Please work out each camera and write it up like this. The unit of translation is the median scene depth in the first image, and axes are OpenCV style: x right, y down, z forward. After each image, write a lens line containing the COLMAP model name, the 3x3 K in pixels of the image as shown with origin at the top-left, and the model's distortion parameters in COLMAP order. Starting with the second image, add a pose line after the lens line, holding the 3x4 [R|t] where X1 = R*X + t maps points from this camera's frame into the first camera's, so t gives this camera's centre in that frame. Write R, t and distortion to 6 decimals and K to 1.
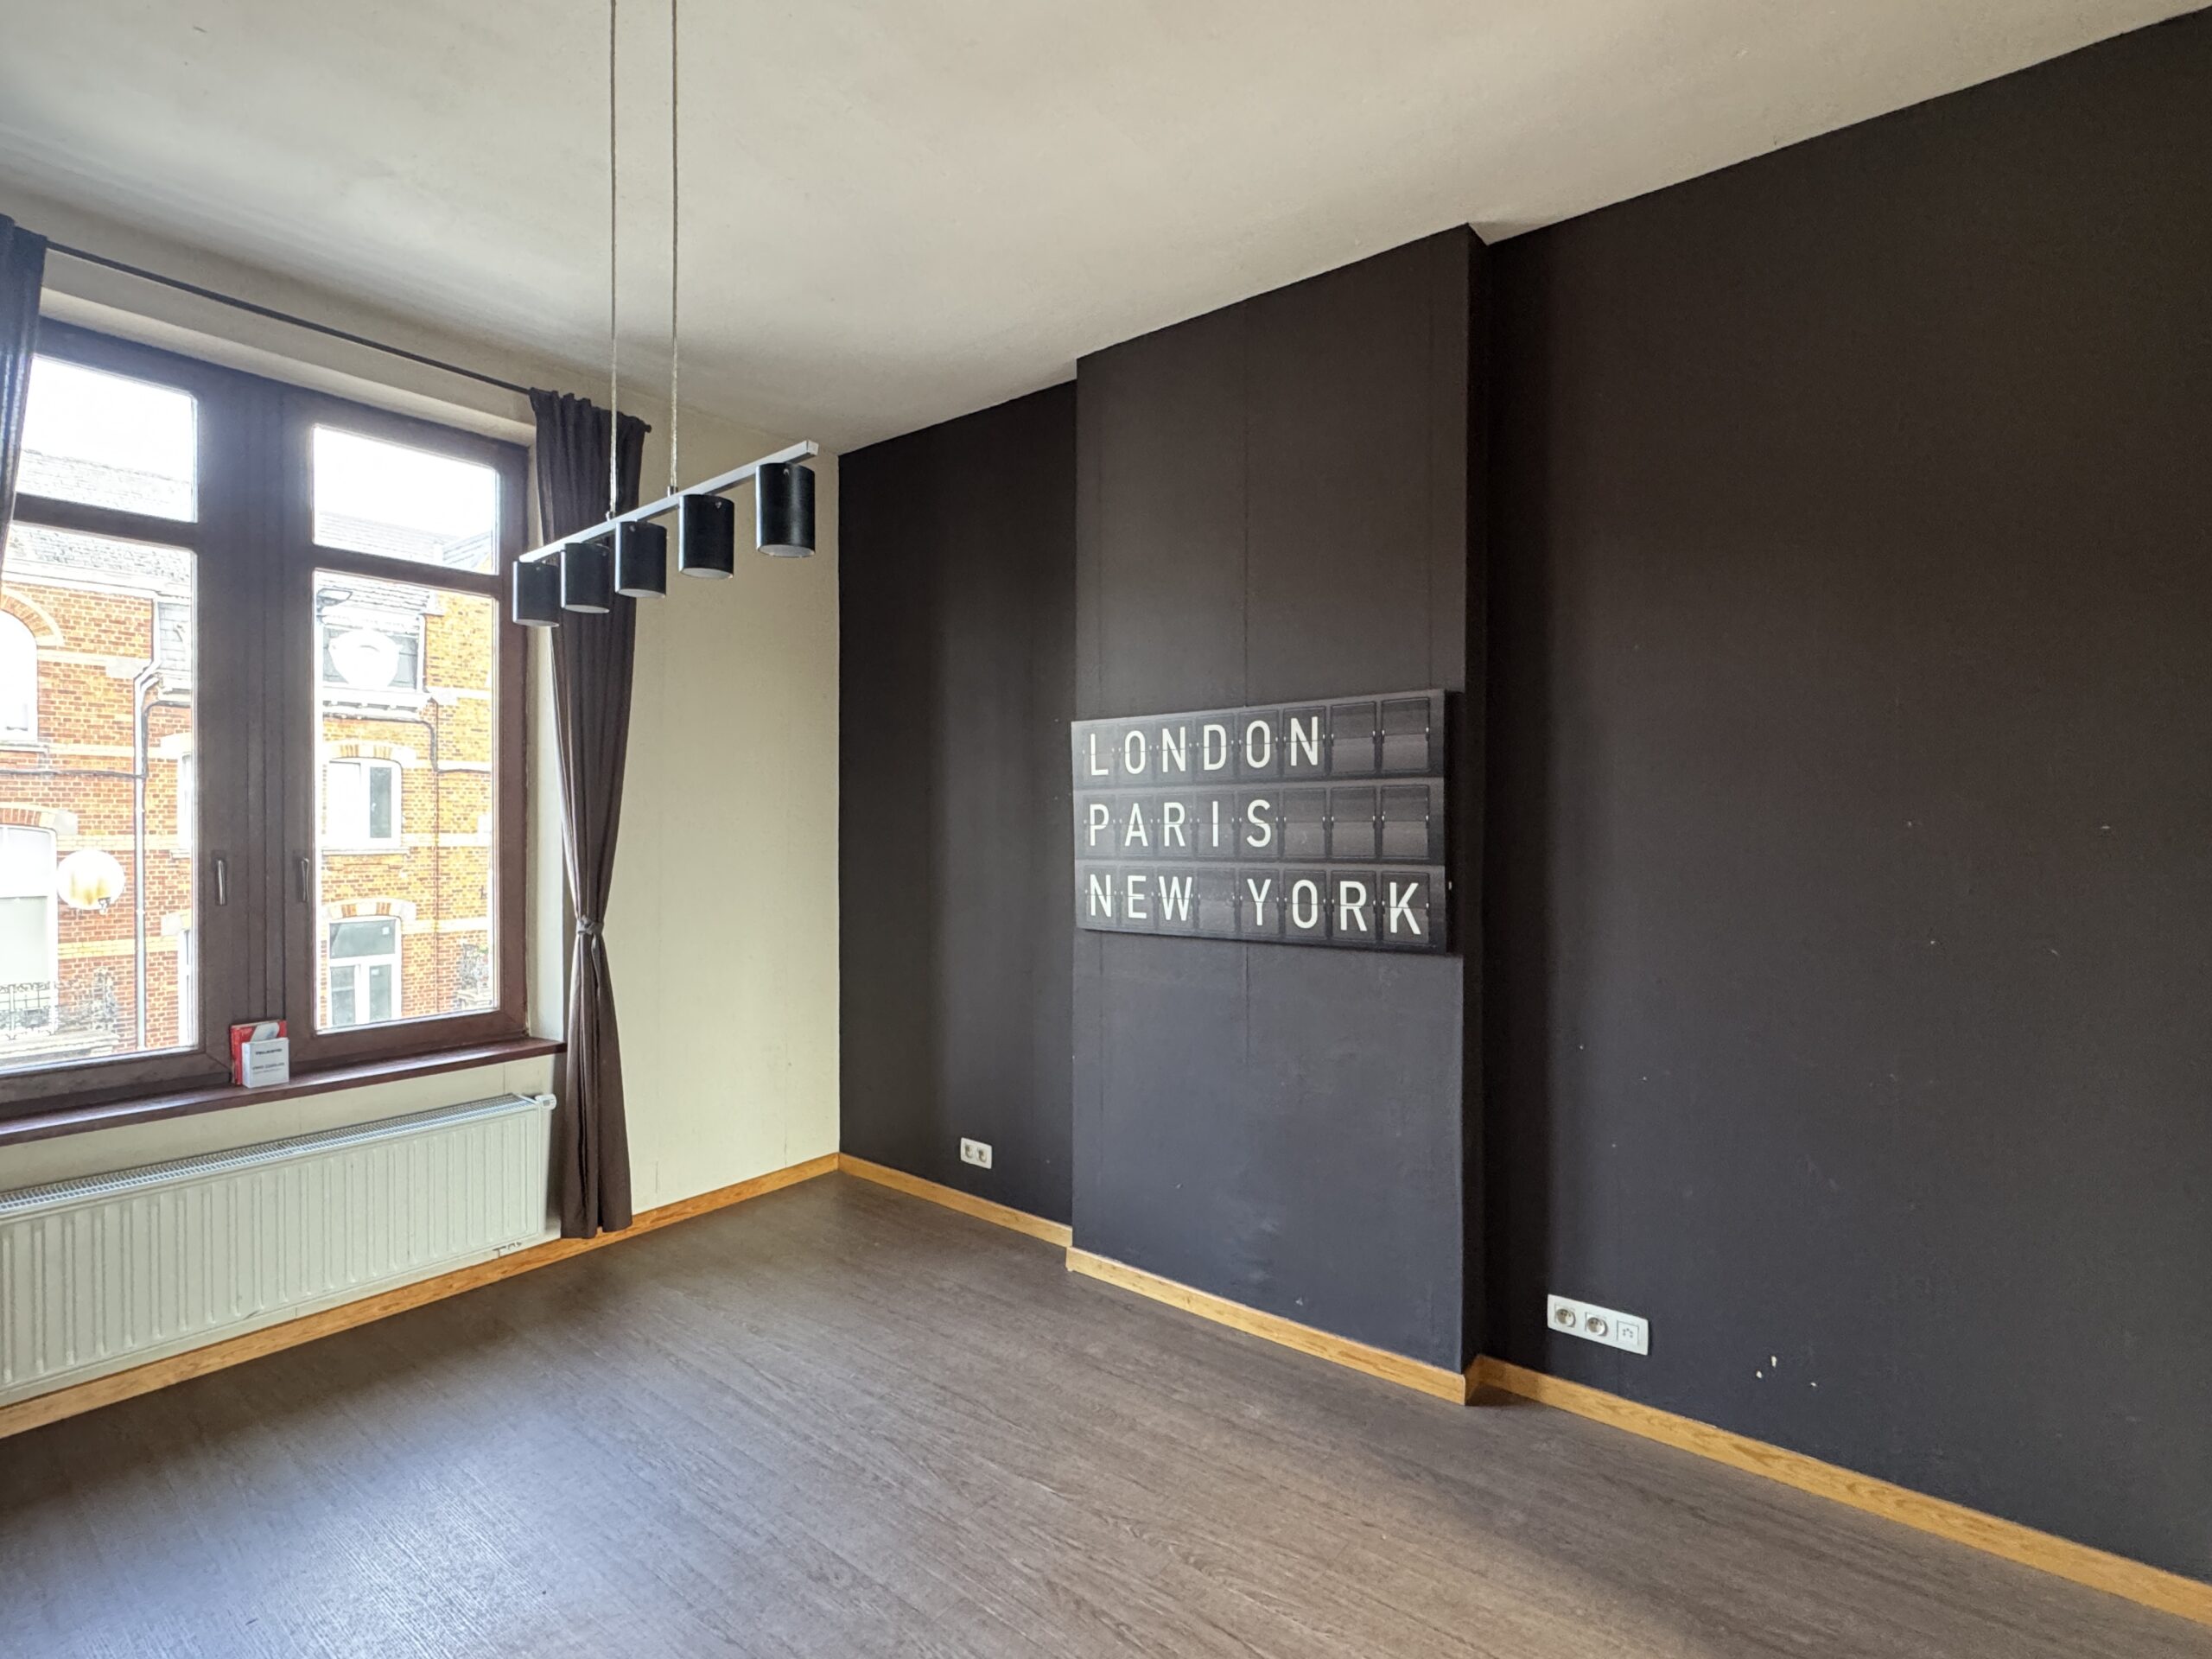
lens RADIAL K [[1086.3, 0, 1111.3], [0, 1086.3, 836.5], [0, 0, 1]] dist [0.013586, 0.001565]
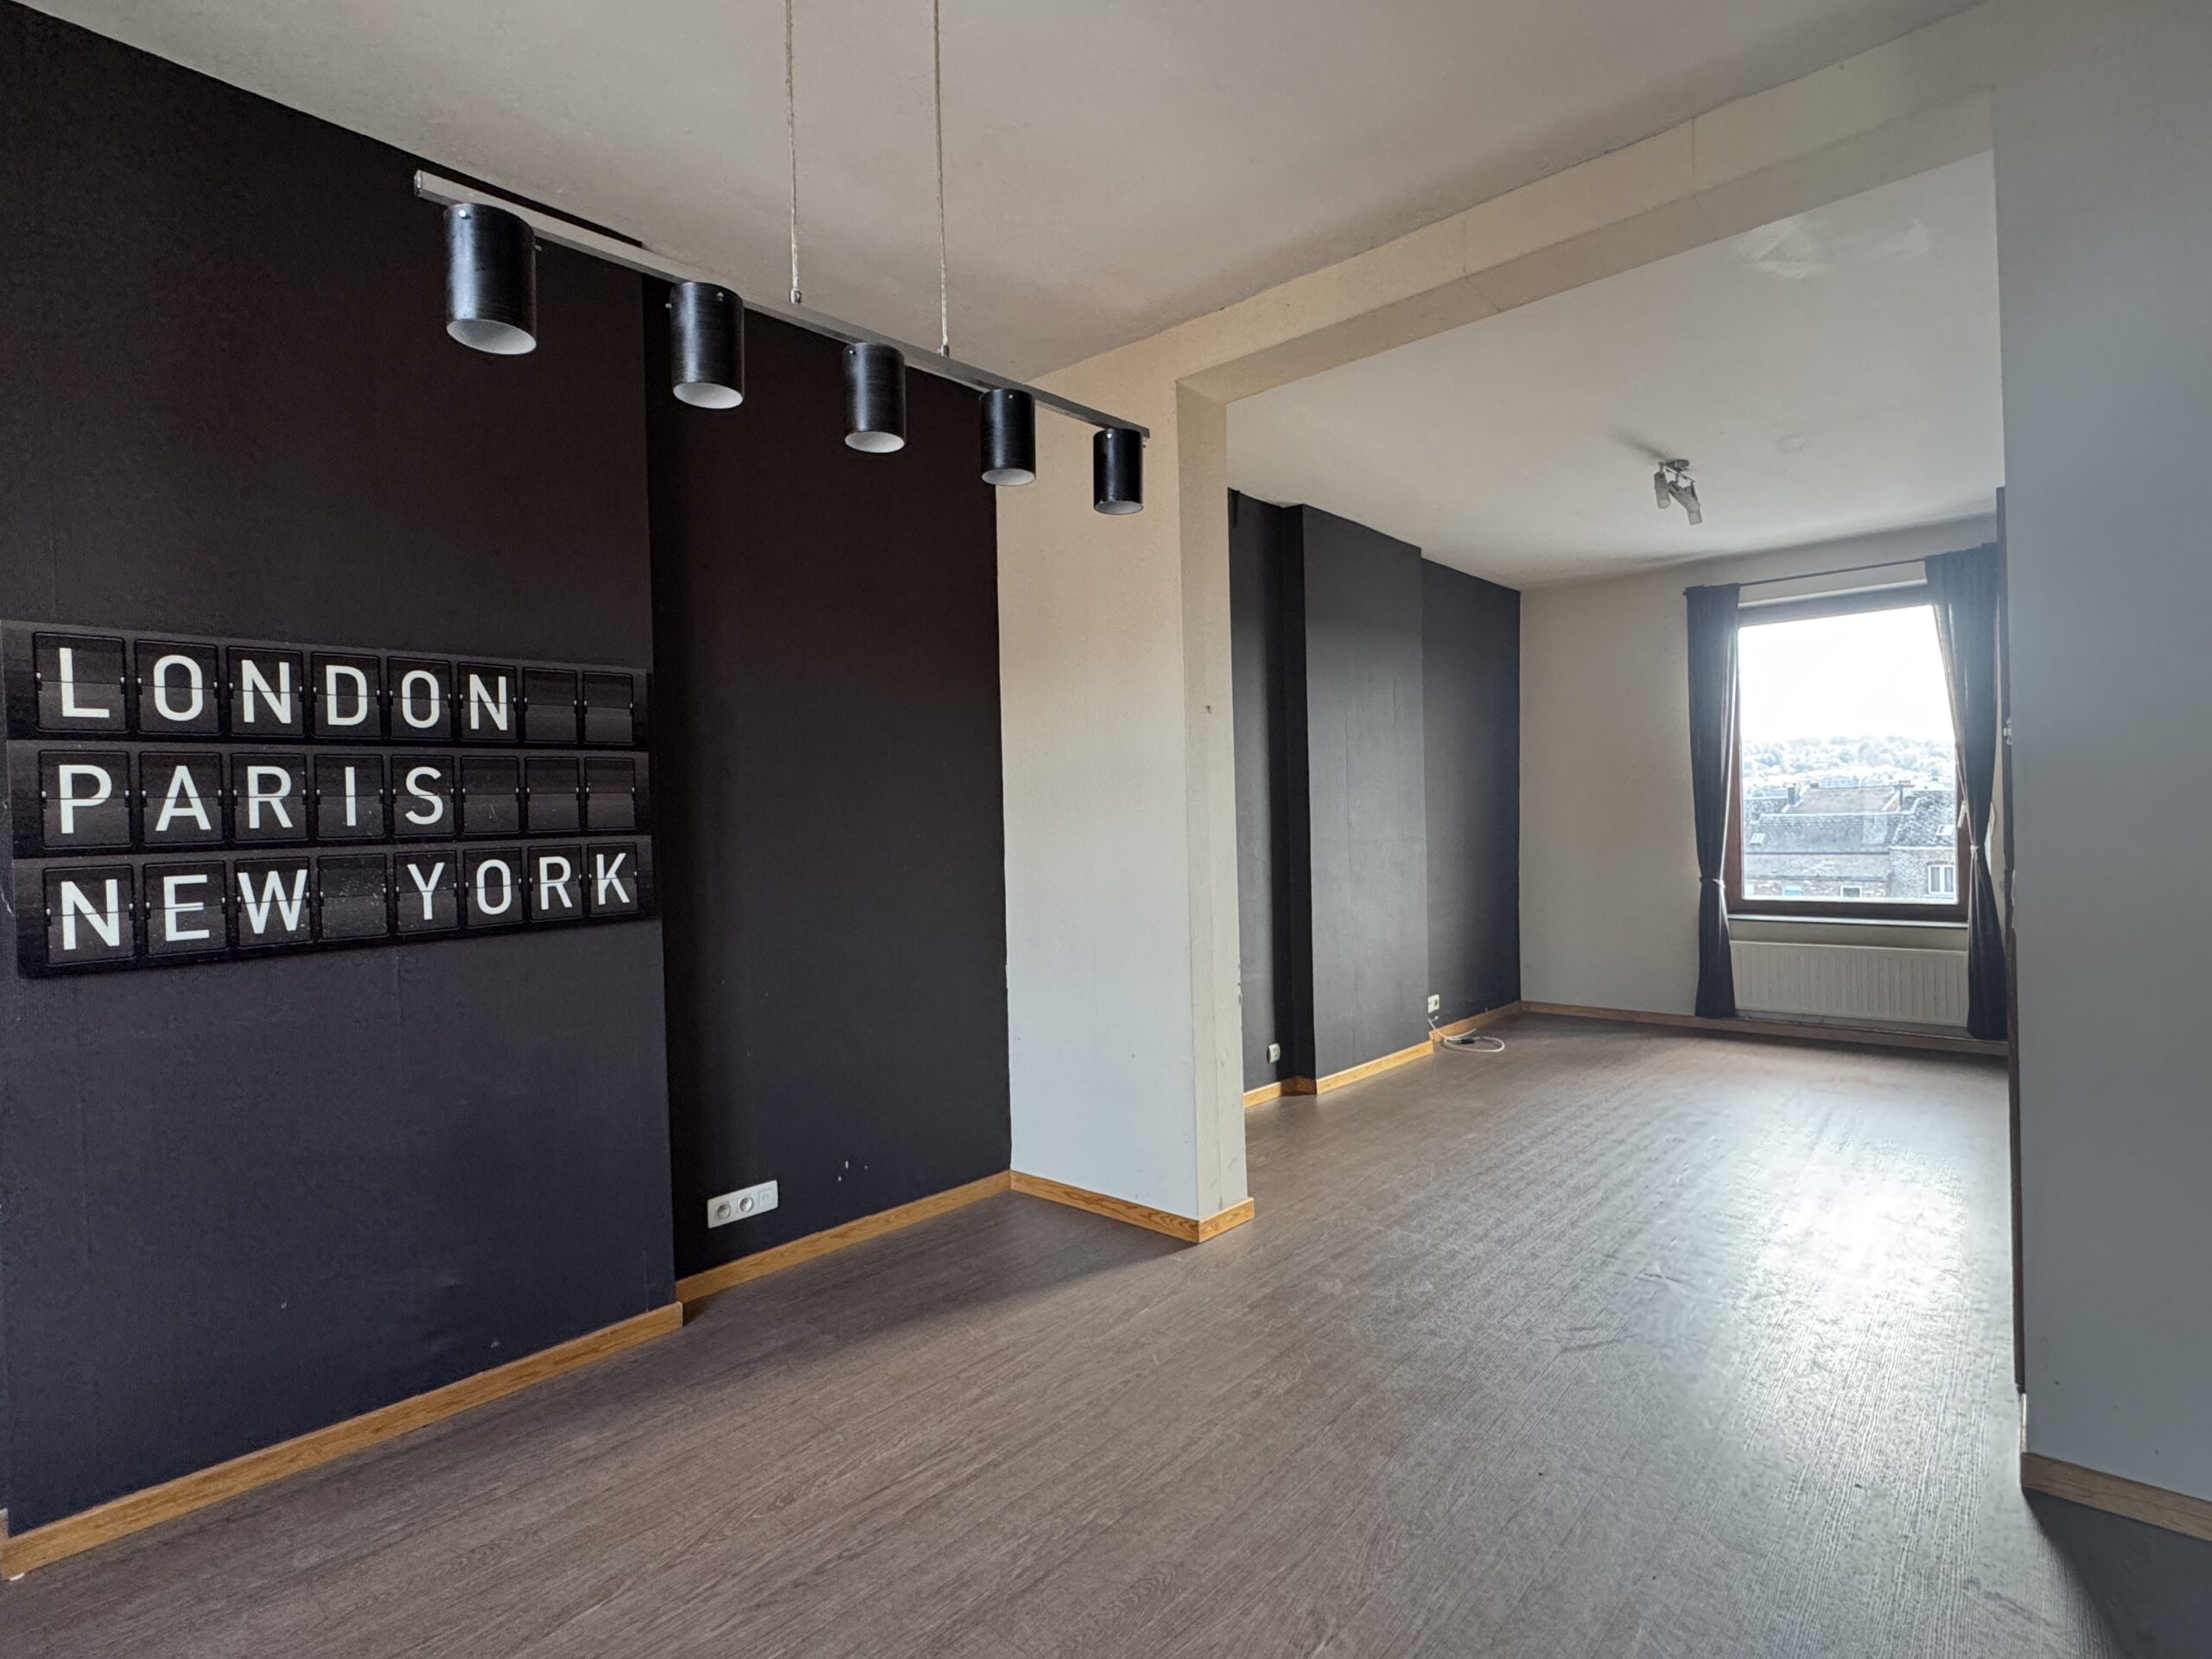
lens RADIAL K [[1086.3, 0, 1111.8], [0, 1086.3, 822.5], [0, 0, 1]] dist [0.013586, 0.001565]
pose [[0.075162, -0.011629, 0.997104, -0.653803], [0.034187, 0.999374, 0.009078, 0.018742], [-0.996585, 0.033405, 0.075513, 0.423698]]
